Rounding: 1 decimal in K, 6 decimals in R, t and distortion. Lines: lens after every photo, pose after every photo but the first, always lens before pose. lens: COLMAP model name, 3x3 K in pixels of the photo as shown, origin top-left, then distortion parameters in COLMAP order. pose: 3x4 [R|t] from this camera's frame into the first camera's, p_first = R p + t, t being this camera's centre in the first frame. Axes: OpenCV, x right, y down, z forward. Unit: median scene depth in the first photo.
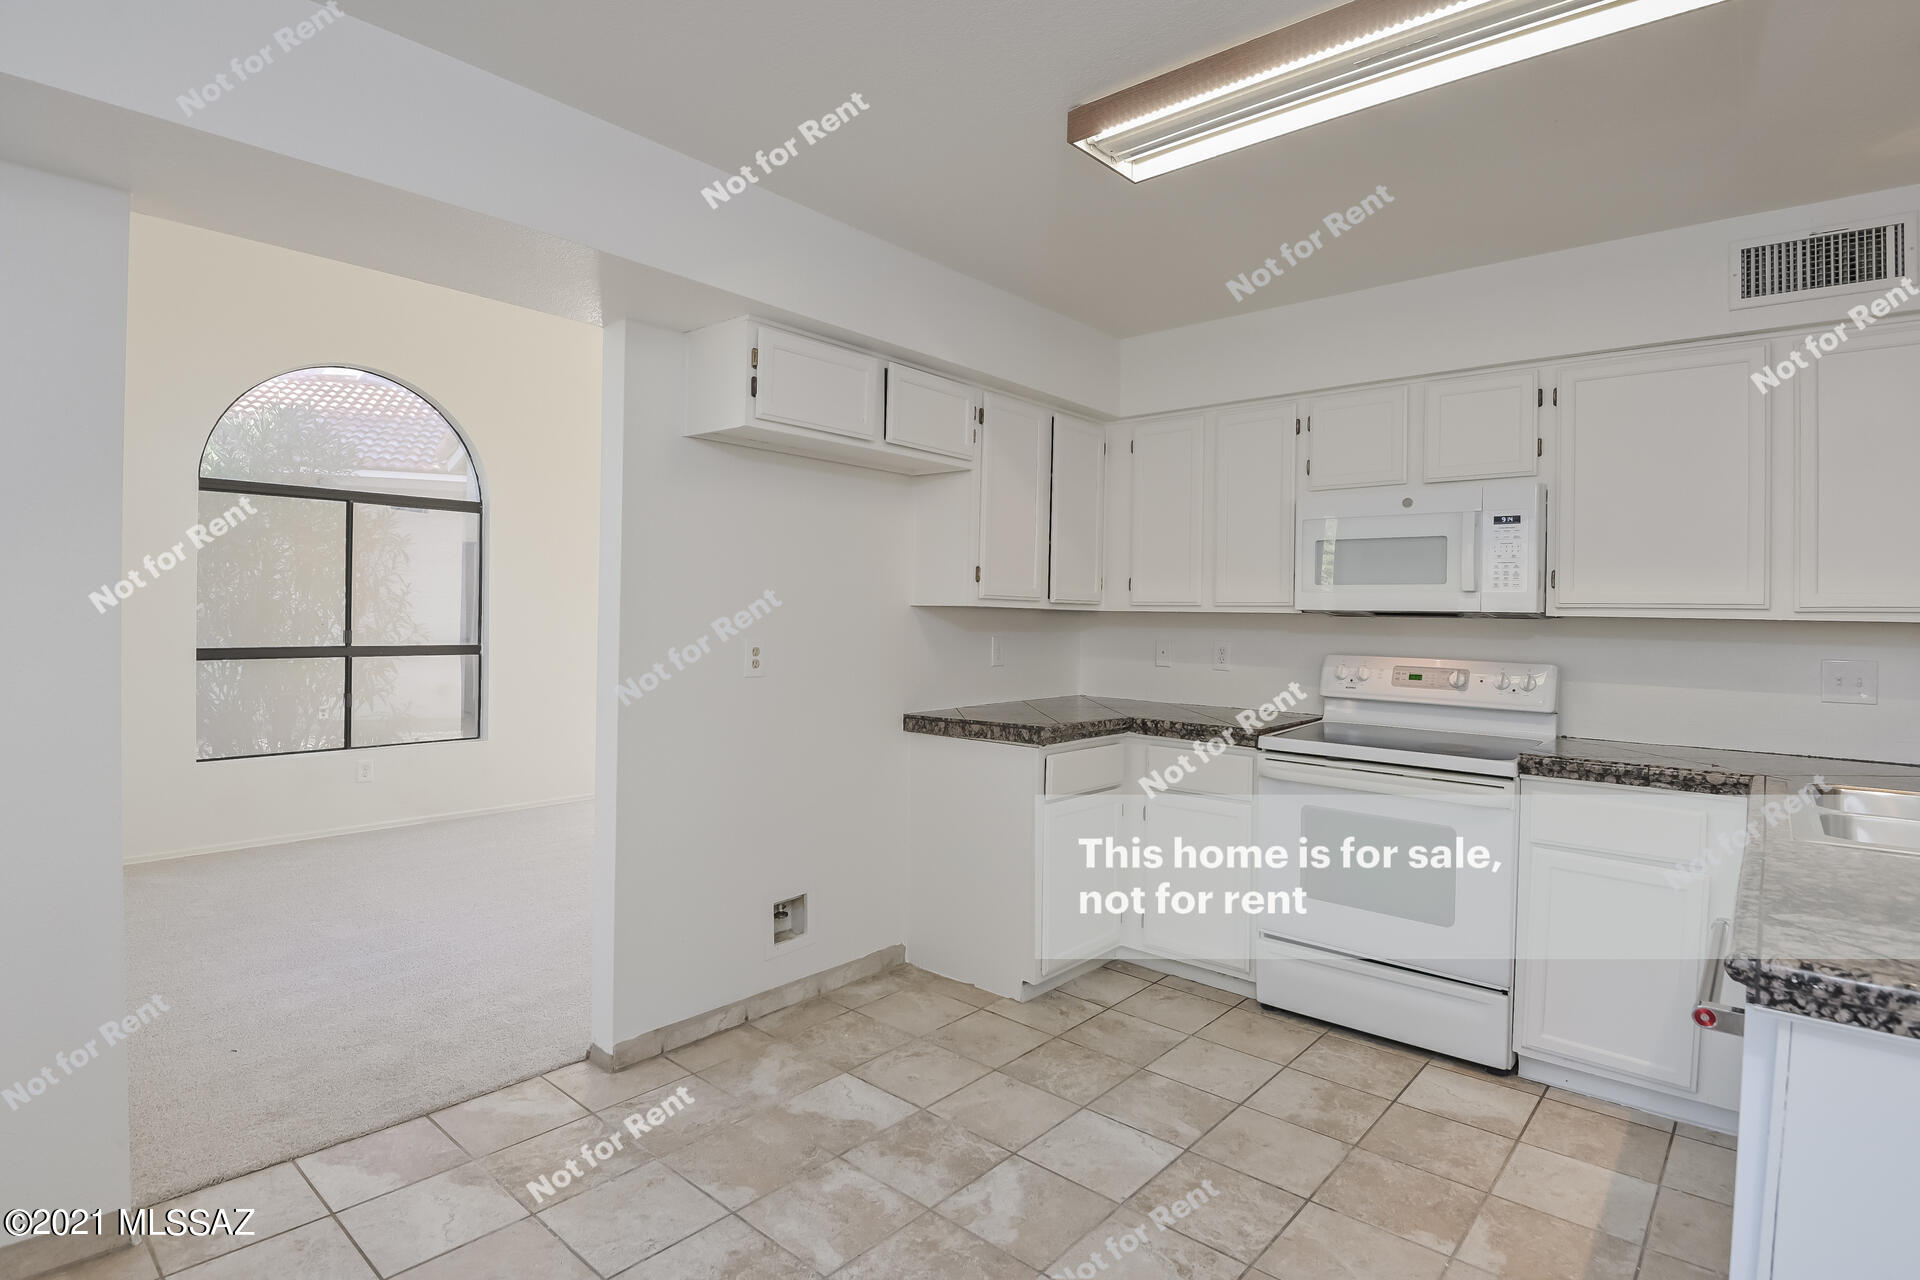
lens RADIAL K [[983.7, 0, 952.5], [0, 983.7, 631.7], [0, 0, 1]] dist [0.000995, -0.018456]
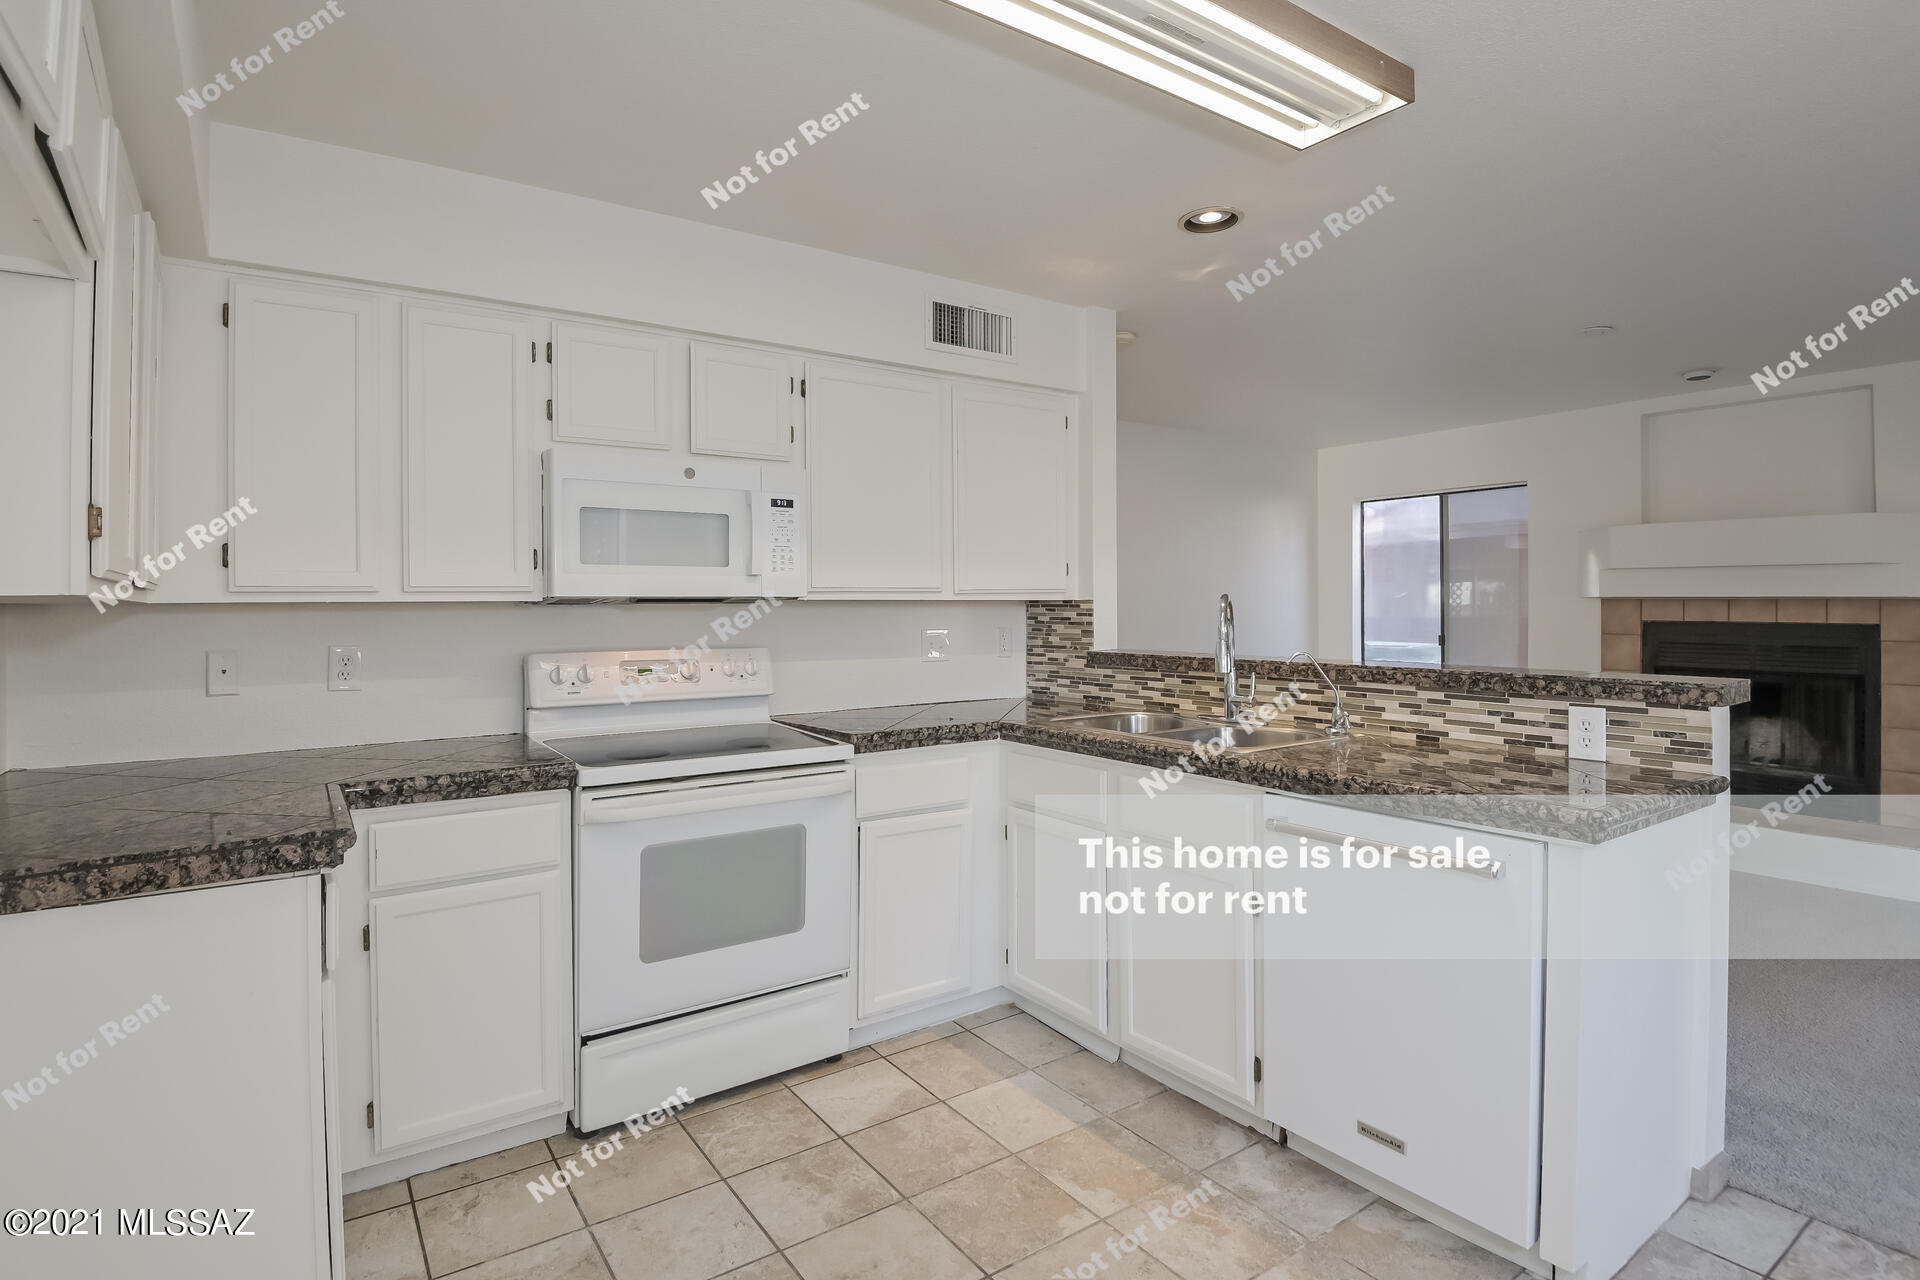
lens RADIAL K [[967.1, 0, 955.2], [0, 967.1, 607.7], [0, 0, 1]] dist [0.002823, -0.016776]
pose [[0.238613, -0.021875, 0.970868, -0.341974], [0.028424, 0.999475, 0.015534, -0.019075], [-0.970699, 0.023889, 0.239110, 0.603891]]
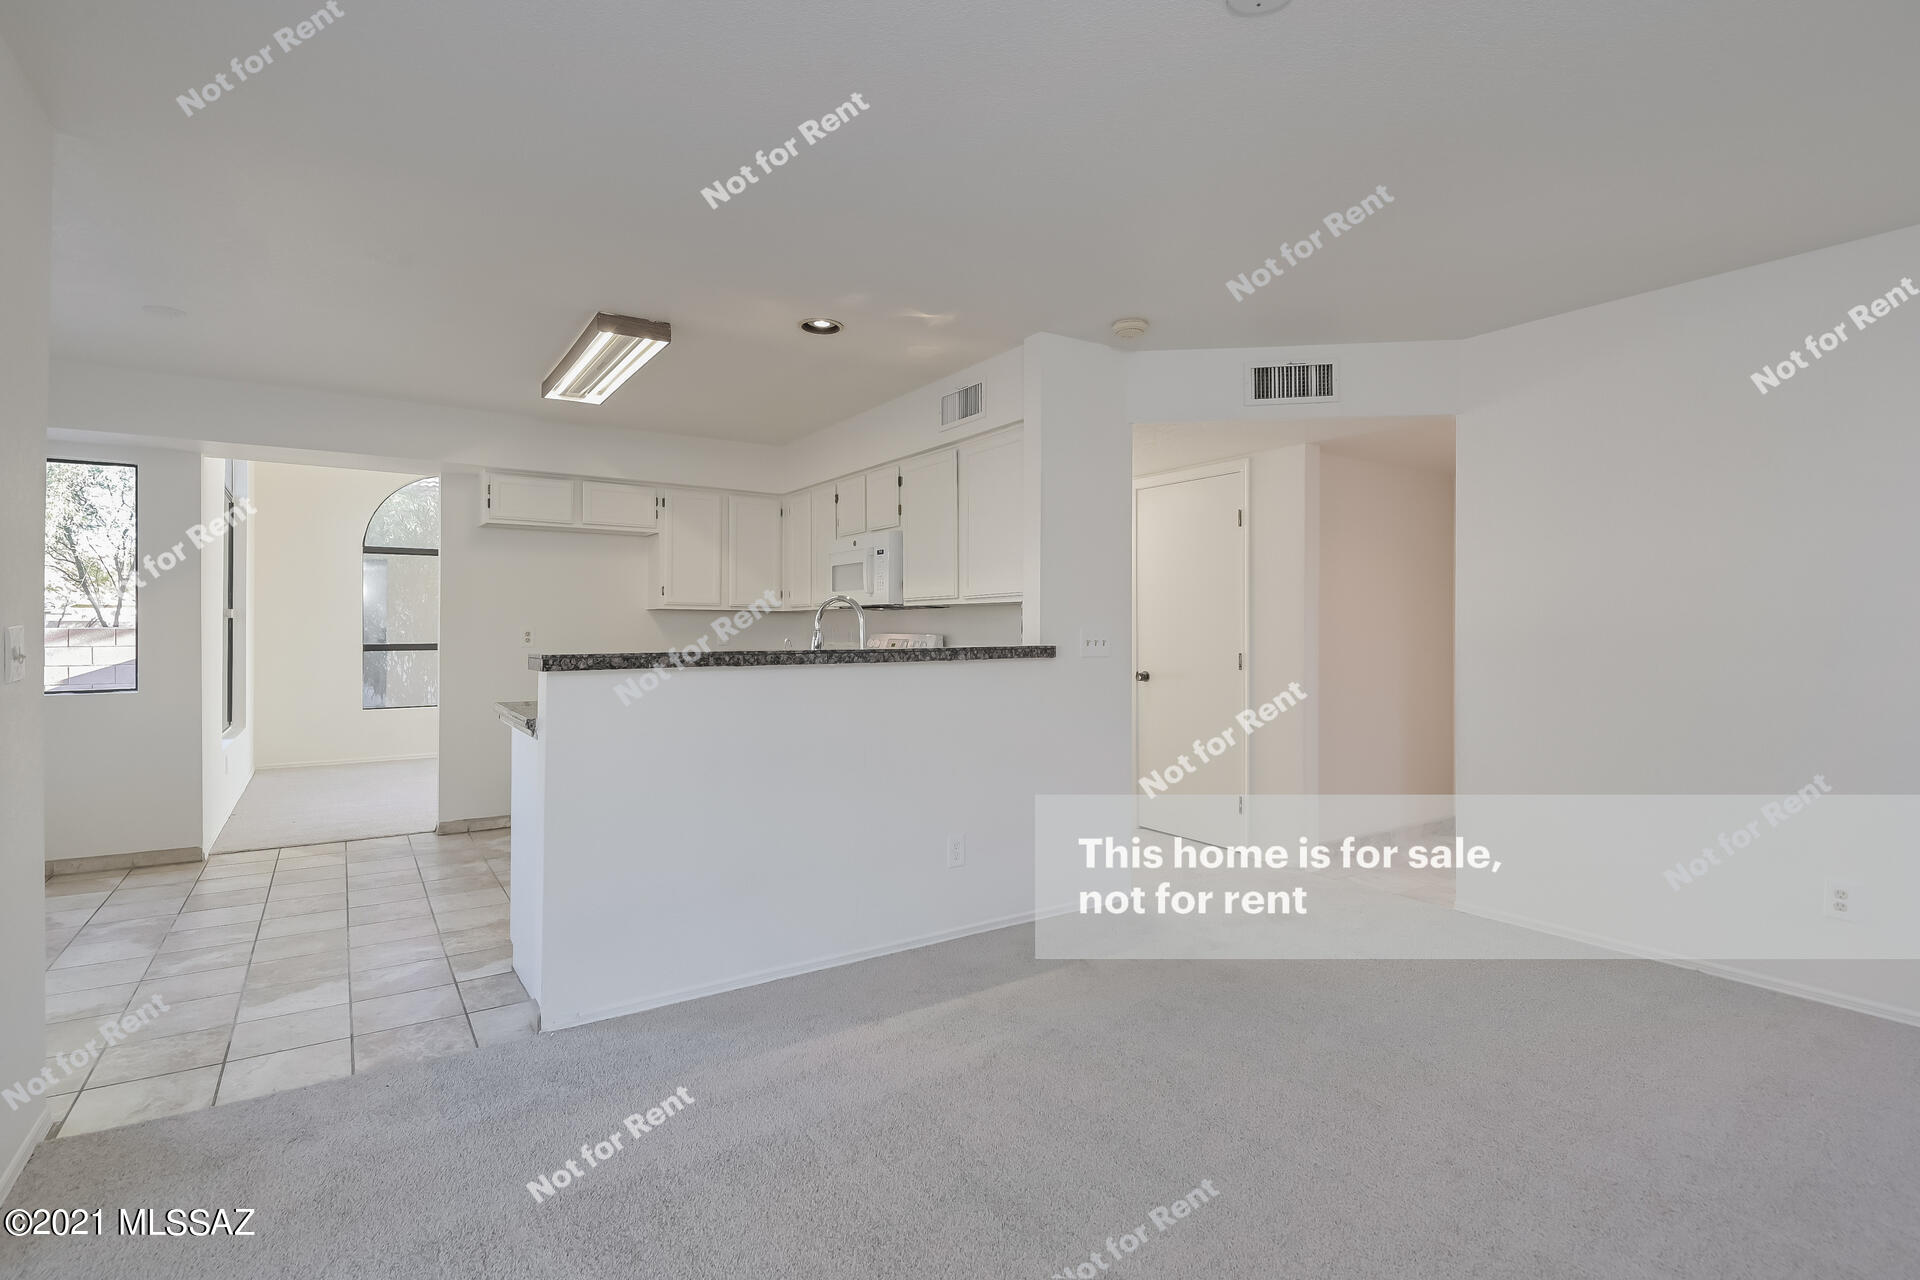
lens RADIAL K [[922.6, 0, 960.0], [0, 922.6, 640.0], [0, 0, 1]] dist [0.000557, 0.000023]
pose [[0.967054, -0.012486, -0.254266, 1.125213], [0.012235, 0.999922, -0.002569, 0.049264], [0.254278, -0.000626, 0.967131, -0.561111]]
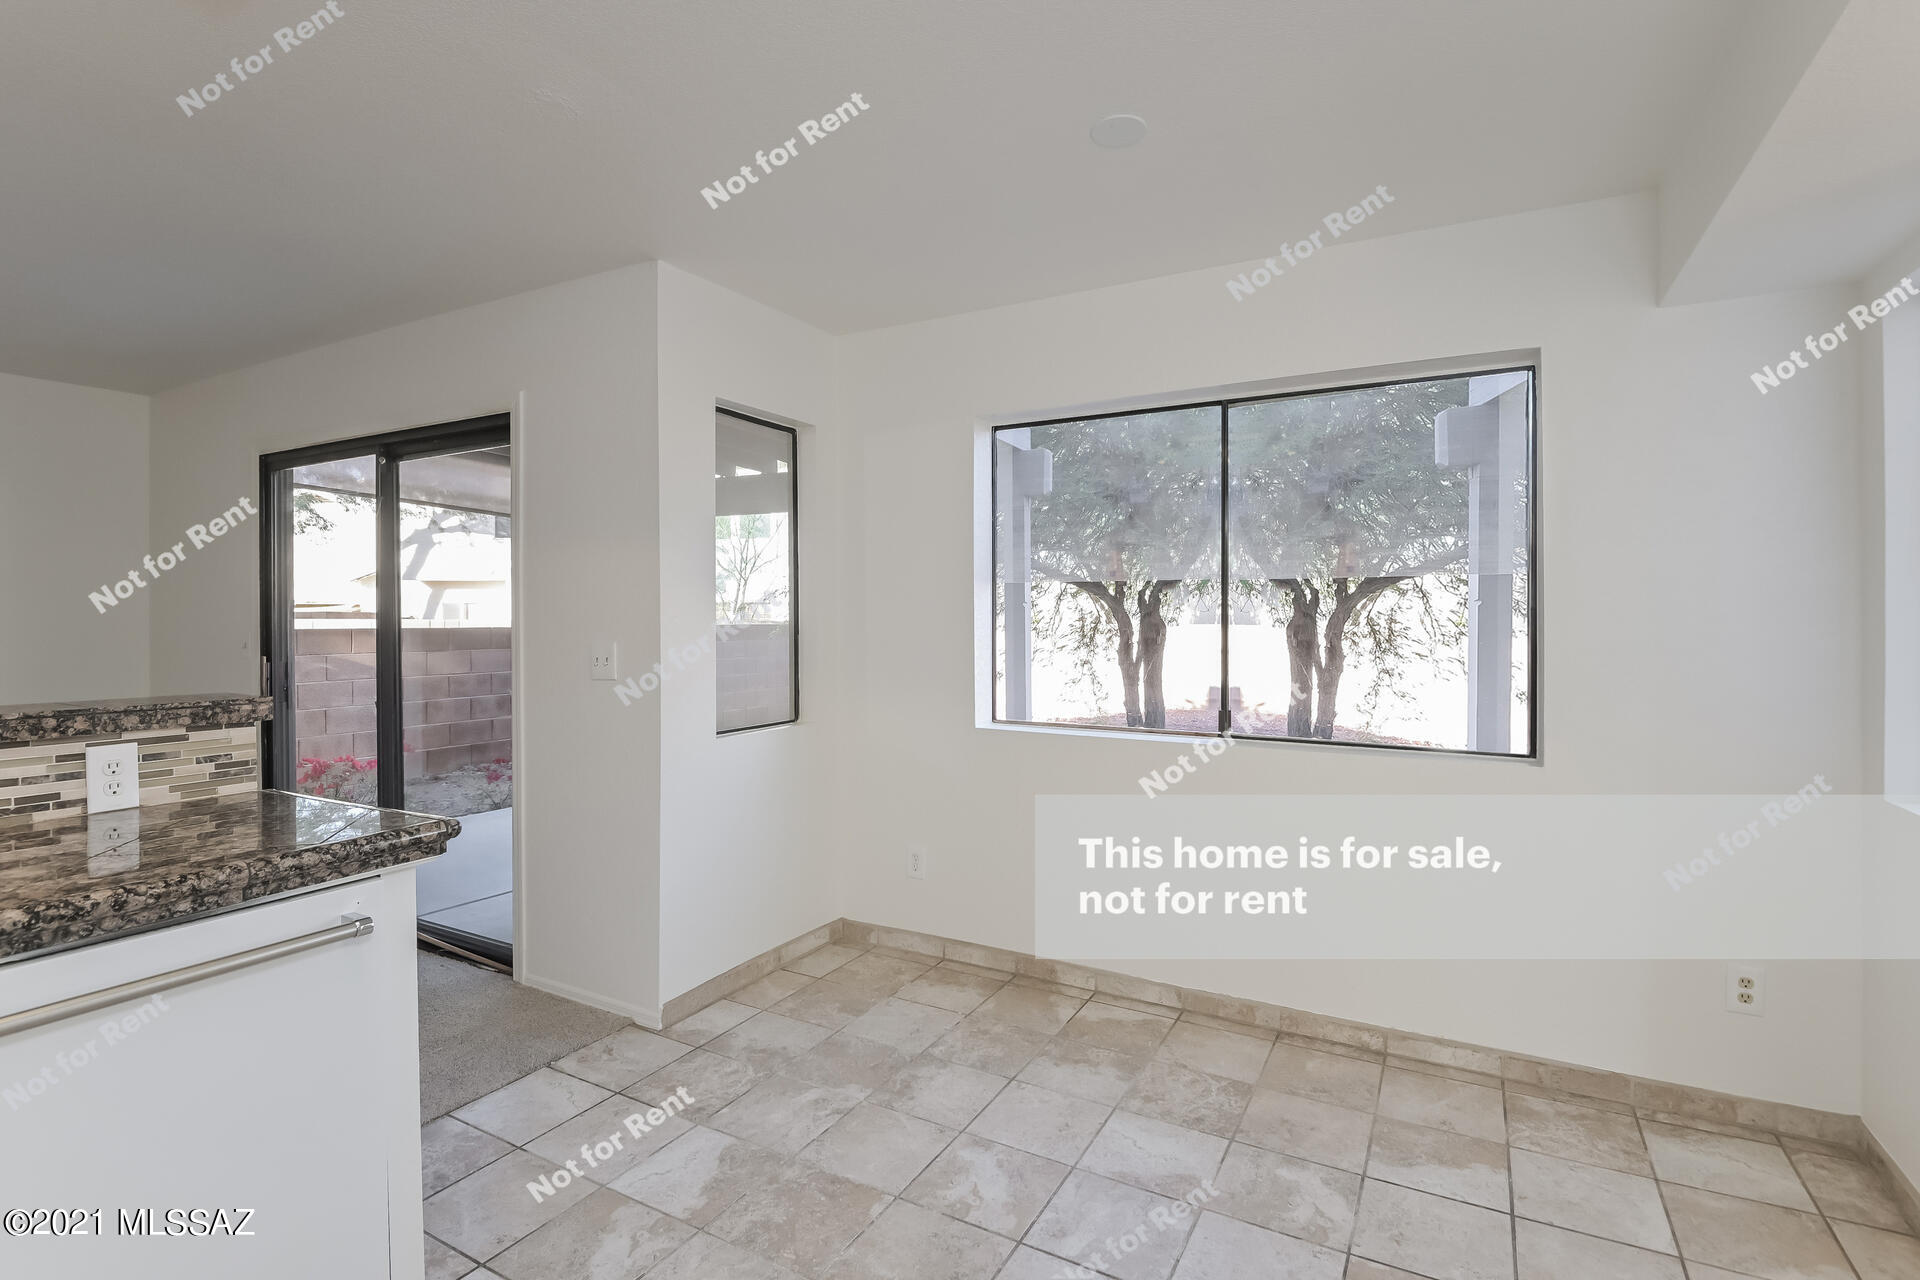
lens RADIAL K [[922.6, 0, 960.0], [0, 922.6, 640.0], [0, 0, 1]] dist [0.000557, 0.000023]
pose [[-0.976744, -0.019717, -0.213498, 0.111783], [-0.028974, 0.998767, 0.040319, -0.018957], [0.212440, 0.045567, -0.976111, 0.972657]]
